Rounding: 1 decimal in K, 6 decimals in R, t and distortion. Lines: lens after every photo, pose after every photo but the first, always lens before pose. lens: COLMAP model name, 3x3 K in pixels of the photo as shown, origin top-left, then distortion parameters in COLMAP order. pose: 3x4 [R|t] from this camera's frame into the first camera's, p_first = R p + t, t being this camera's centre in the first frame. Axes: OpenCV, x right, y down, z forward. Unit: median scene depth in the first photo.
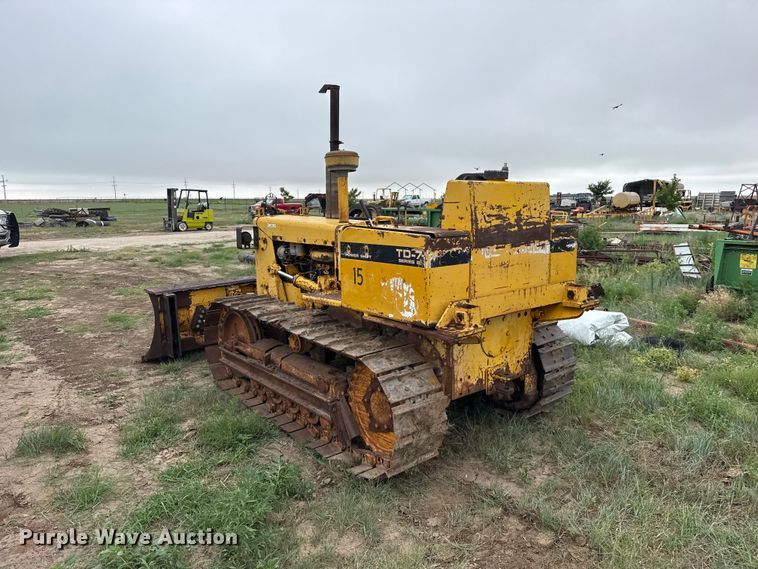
lens RADIAL K [[537.9, 0, 393.3], [0, 537.9, 293.8], [0, 0, 1]] dist [0.059190, -0.063887]
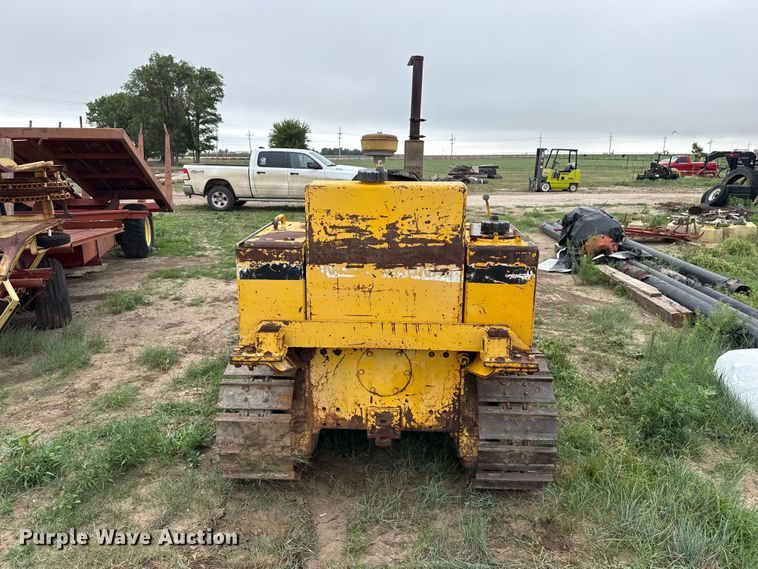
lens RADIAL K [[537.9, 0, 379.1], [0, 537.9, 292.1], [0, 0, 1]] dist [0.059190, -0.063887]
pose [[0.726043, 0.177136, -0.664443, 0.707787], [-0.126480, 0.984167, 0.124167, -0.141630], [0.675917, -0.006112, 0.736952, 0.396855]]
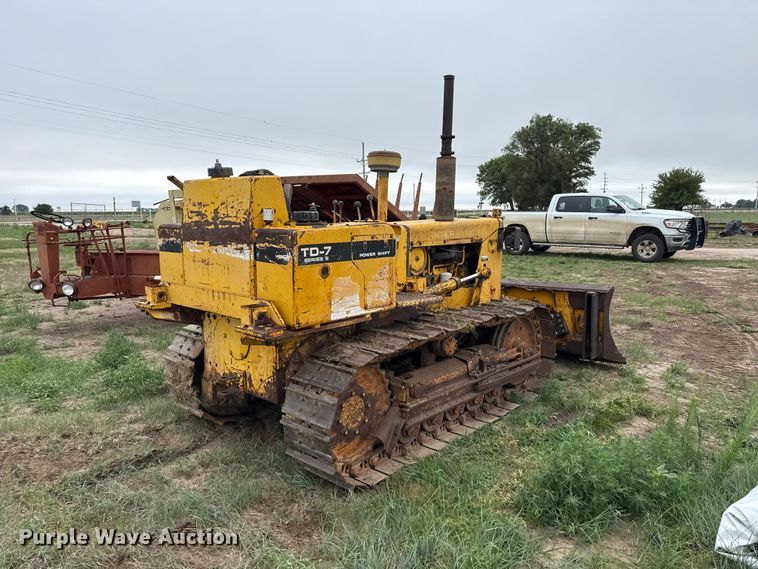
lens RADIAL K [[537.9, 0, 373.8], [0, 537.9, 301.0], [0, 0, 1]] dist [0.059190, -0.063887]
pose [[0.121428, 0.170016, -0.977931, 1.162917], [-0.170883, 0.974093, 0.148130, -0.173657], [0.977780, 0.149125, 0.147335, 1.094053]]
